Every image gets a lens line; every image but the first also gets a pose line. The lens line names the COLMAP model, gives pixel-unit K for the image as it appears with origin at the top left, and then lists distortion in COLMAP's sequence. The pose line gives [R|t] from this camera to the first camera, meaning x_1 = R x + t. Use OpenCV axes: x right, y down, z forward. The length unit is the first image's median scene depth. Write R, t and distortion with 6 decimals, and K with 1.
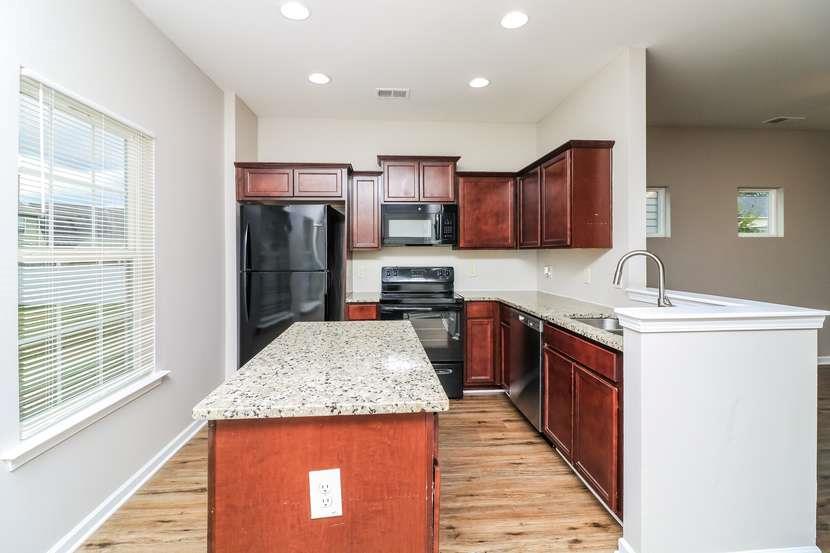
lens RADIAL K [[386.9, 0, 412.2], [0, 386.9, 257.1], [0, 0, 1]] dist [-0.002057, -0.010587]
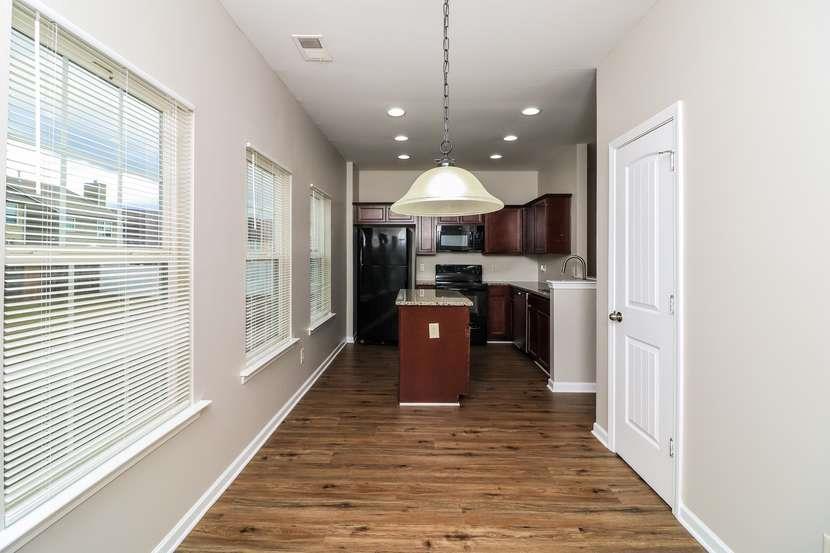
lens RADIAL K [[386.9, 0, 412.2], [0, 386.9, 257.1], [0, 0, 1]] dist [-0.002057, -0.010587]
pose [[0.995848, 0.007517, -0.090725, -0.034700], [-0.008122, 0.999947, -0.006304, 0.006692], [0.090673, 0.007015, 0.995856, -0.645781]]
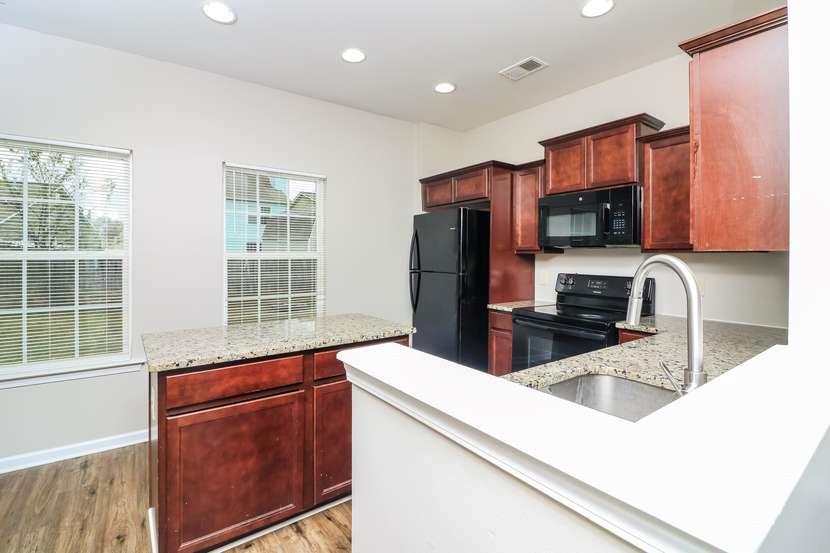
lens RADIAL K [[386.9, 0, 412.2], [0, 386.9, 257.1], [0, 0, 1]] dist [-0.002057, -0.010587]
pose [[0.529608, 0.010184, -0.848181, 0.516466], [-0.013973, 0.999897, 0.003281, -0.008402], [0.848128, 0.010113, 0.529696, 0.327739]]
